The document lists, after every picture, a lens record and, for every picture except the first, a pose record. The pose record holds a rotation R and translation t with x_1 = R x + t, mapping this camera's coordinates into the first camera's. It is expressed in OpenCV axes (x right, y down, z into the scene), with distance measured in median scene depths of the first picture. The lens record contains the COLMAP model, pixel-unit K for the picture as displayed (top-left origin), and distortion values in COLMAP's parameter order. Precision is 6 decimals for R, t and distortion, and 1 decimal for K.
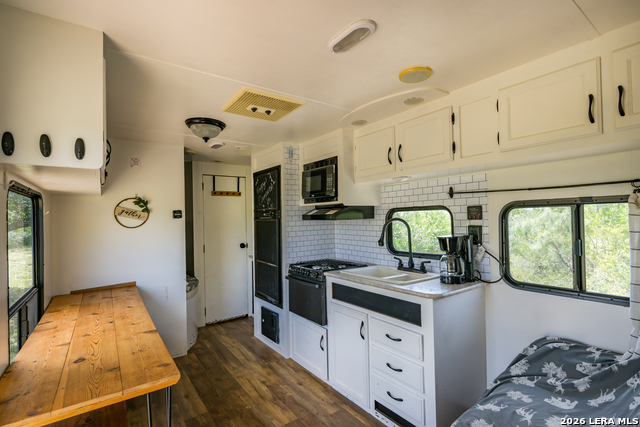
lens RADIAL K [[303.5, 0, 320.0], [0, 303.5, 213.5], [0, 0, 1]] dist [-0.000219, -0.000016]
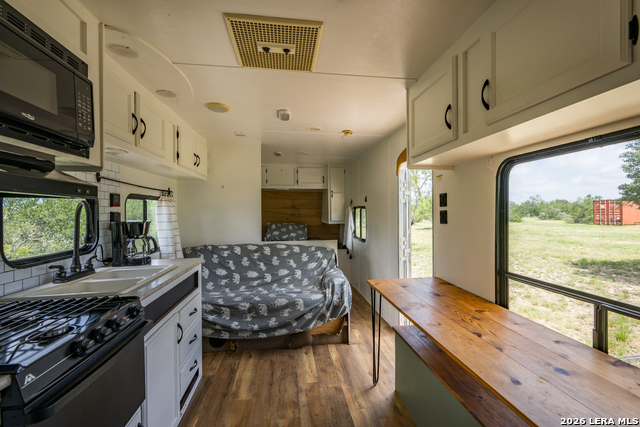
lens RADIAL K [[263.2, 0, 320.0], [0, 263.2, 213.5], [0, 0, 1]] dist [-0.000189, -0.000018]
pose [[-0.875526, 0.022389, 0.482651, -0.574828], [0.016010, 0.999722, -0.017333, 0.072697], [-0.482905, -0.007449, -0.875641, 1.470428]]
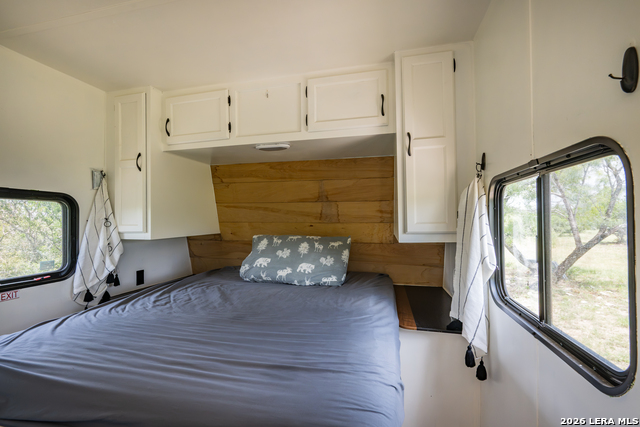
lens RADIAL K [[291.2, 0, 320.0], [0, 291.2, 213.5], [0, 0, 1]] dist [-0.000169, -0.000031]
pose [[-0.647375, 0.042496, 0.760986, -0.336544], [0.007328, 0.998745, -0.049539, 0.077215], [-0.762136, -0.026494, -0.646875, 0.906776]]
